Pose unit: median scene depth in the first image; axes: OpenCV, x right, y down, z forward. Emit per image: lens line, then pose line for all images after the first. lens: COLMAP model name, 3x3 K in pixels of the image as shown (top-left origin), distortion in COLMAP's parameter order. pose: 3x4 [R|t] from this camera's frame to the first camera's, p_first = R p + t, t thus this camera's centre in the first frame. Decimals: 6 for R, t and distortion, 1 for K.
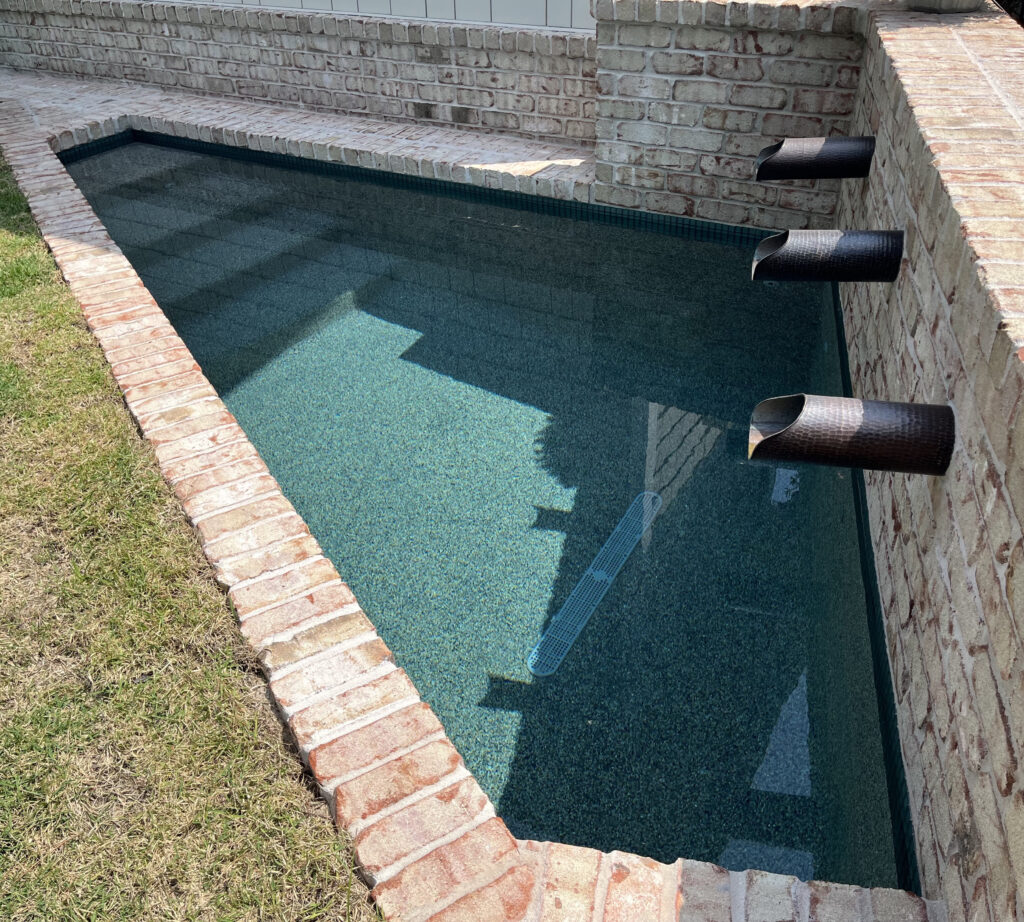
lens RADIAL K [[931.7, 0, 510.2], [0, 931.7, 459.0], [0, 0, 1]] dist [0.007264, 0.000000]
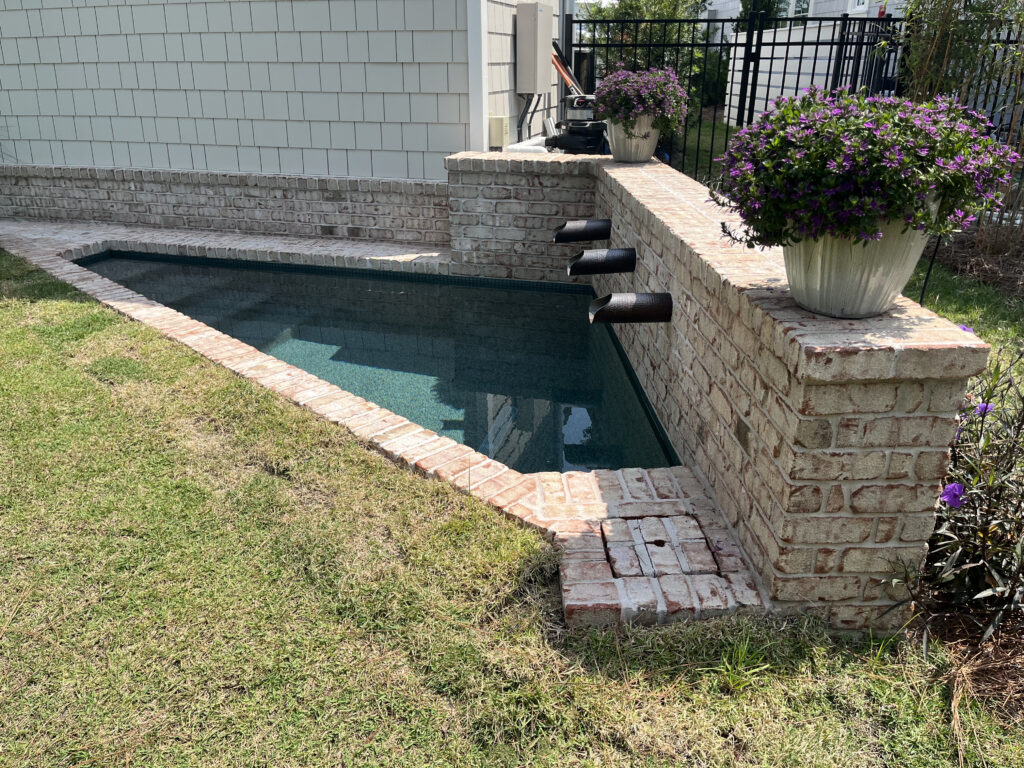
lens RADIAL K [[774.8, 0, 512.7], [0, 774.8, 385.6], [0, 0, 1]] dist [-0.010931, 0.015543]
pose [[0.964491, -0.065527, 0.255857, -0.160485], [0.117781, 0.973786, -0.194598, 0.186976], [-0.236399, 0.217823, 0.946926, -0.270005]]
